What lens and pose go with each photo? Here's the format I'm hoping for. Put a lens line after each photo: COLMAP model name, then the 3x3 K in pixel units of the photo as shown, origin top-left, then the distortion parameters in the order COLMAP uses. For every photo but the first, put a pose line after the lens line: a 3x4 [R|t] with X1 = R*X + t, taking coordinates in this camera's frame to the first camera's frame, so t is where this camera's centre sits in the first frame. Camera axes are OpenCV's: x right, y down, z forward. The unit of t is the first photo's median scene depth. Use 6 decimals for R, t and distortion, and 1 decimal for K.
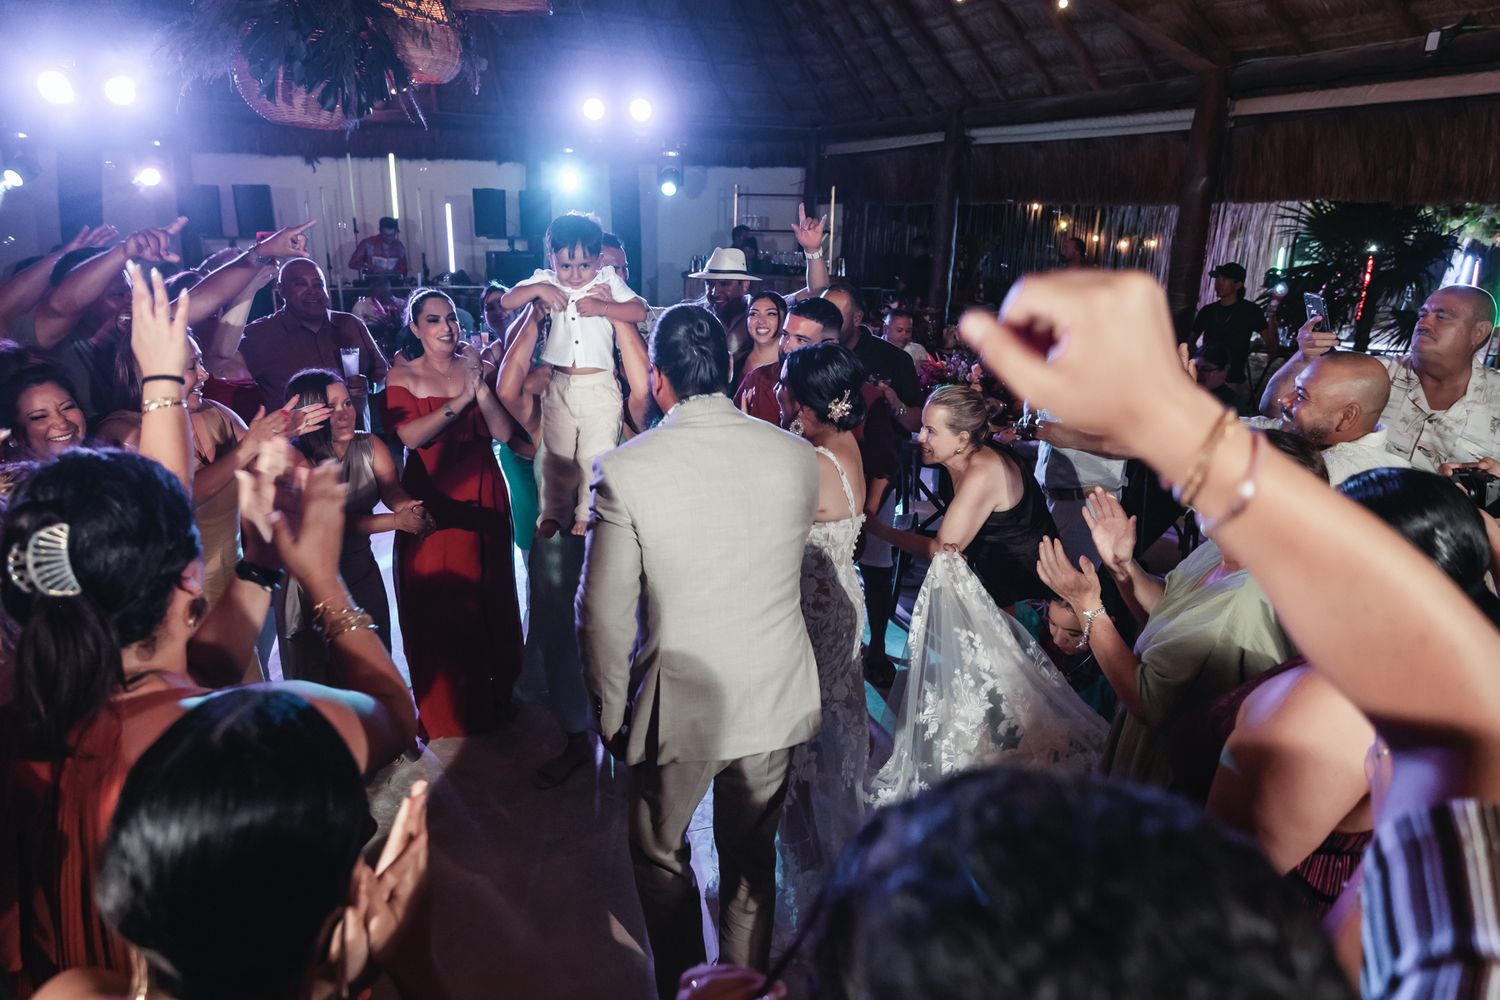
lens RADIAL K [[1007.2, 0, 750.0], [0, 1007.2, 500.0], [0, 0, 1]] dist [0.004438, -0.021593]
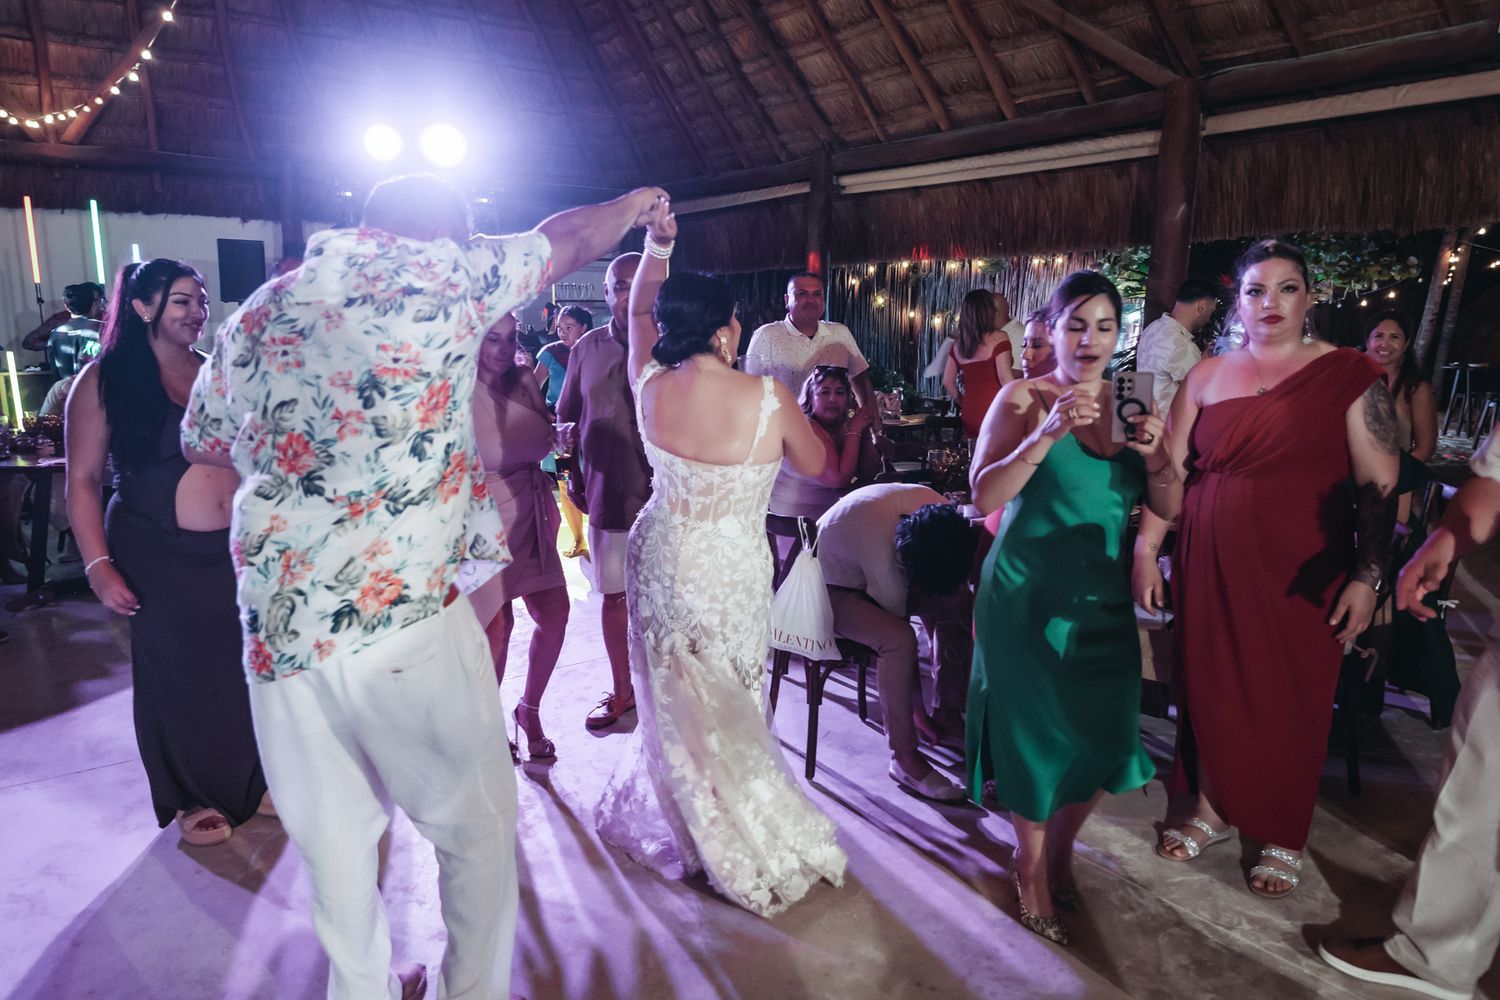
lens RADIAL K [[1007.2, 0, 750.0], [0, 1007.2, 500.0], [0, 0, 1]] dist [0.004438, -0.021593]
pose [[0.968282, -0.056810, 0.243317, -0.099623], [0.080007, 0.993031, -0.086532, -0.024412], [-0.236706, 0.103255, 0.966079, 0.240794]]
